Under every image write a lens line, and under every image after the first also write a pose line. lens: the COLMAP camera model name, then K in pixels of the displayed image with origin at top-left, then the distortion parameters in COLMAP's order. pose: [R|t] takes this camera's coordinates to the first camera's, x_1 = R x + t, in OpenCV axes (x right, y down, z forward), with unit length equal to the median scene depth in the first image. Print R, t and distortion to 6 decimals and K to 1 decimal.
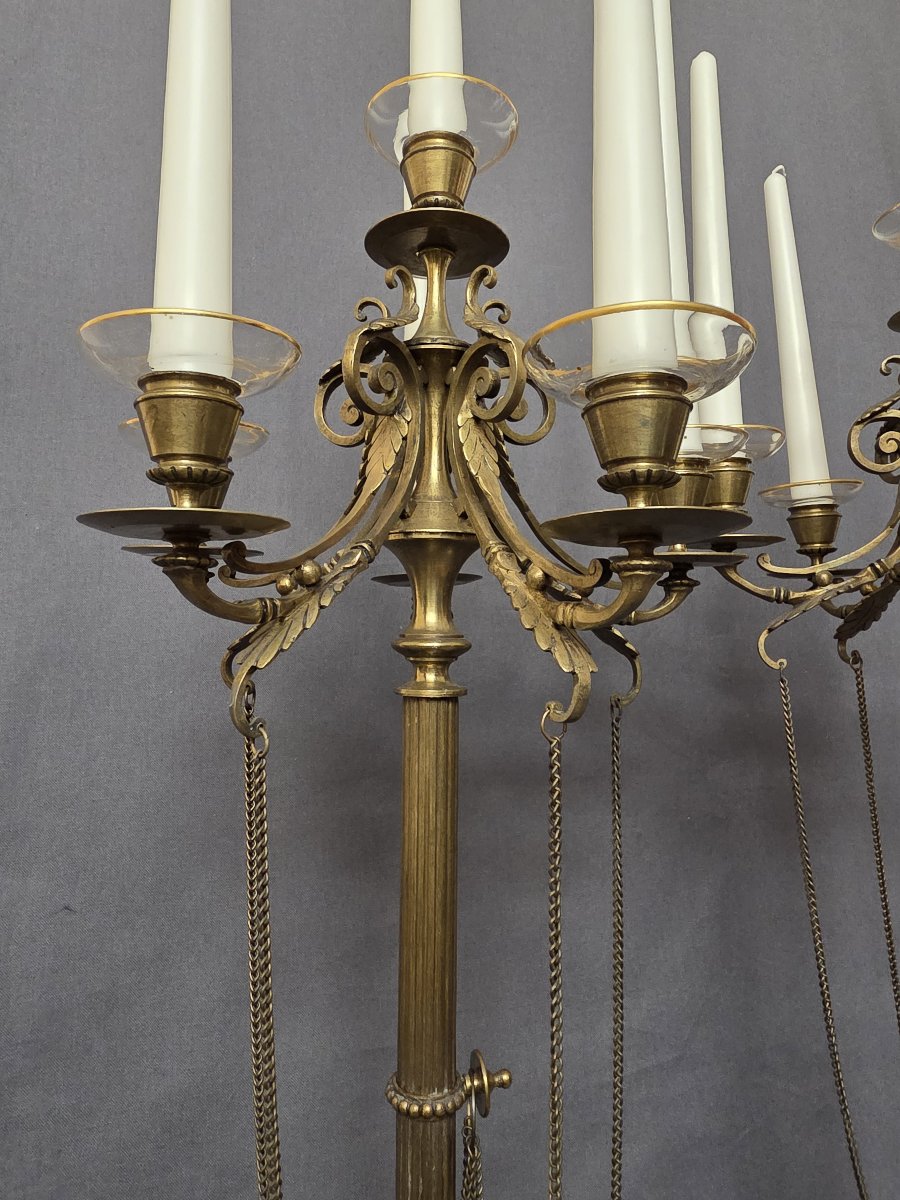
lens RADIAL K [[806.7, 0, 382.5], [0, 806.7, 600.0], [0, 0, 1]] dist [0.016798, 0.004191]
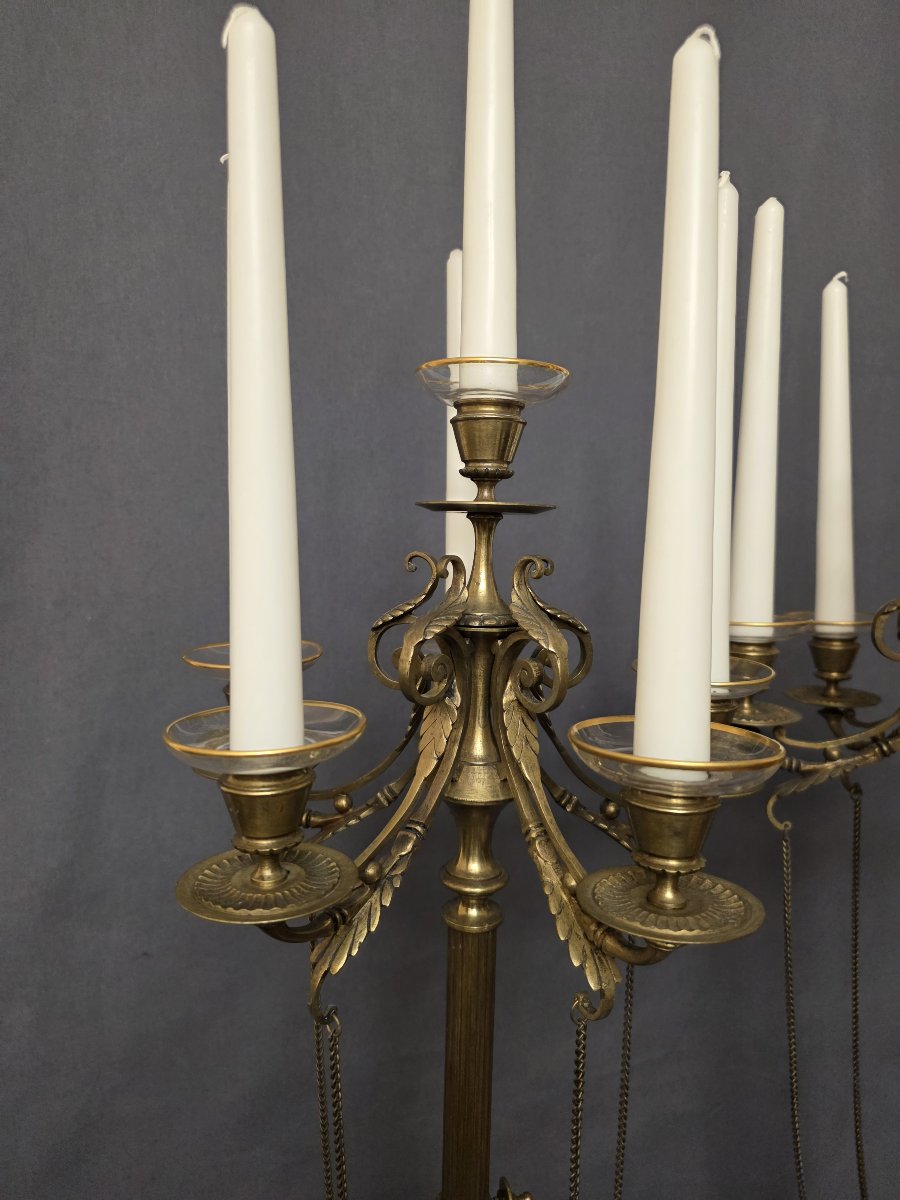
lens RADIAL K [[801.9, 0, 388.8], [0, 801.9, 599.3], [0, 0, 1]] dist [0.072744, -0.074537]
pose [[0.999953, -0.001165, -0.009593, -0.047509], [0.003285, 0.974555, 0.224126, -0.581010], [0.009088, -0.224147, 0.974513, -0.021373]]
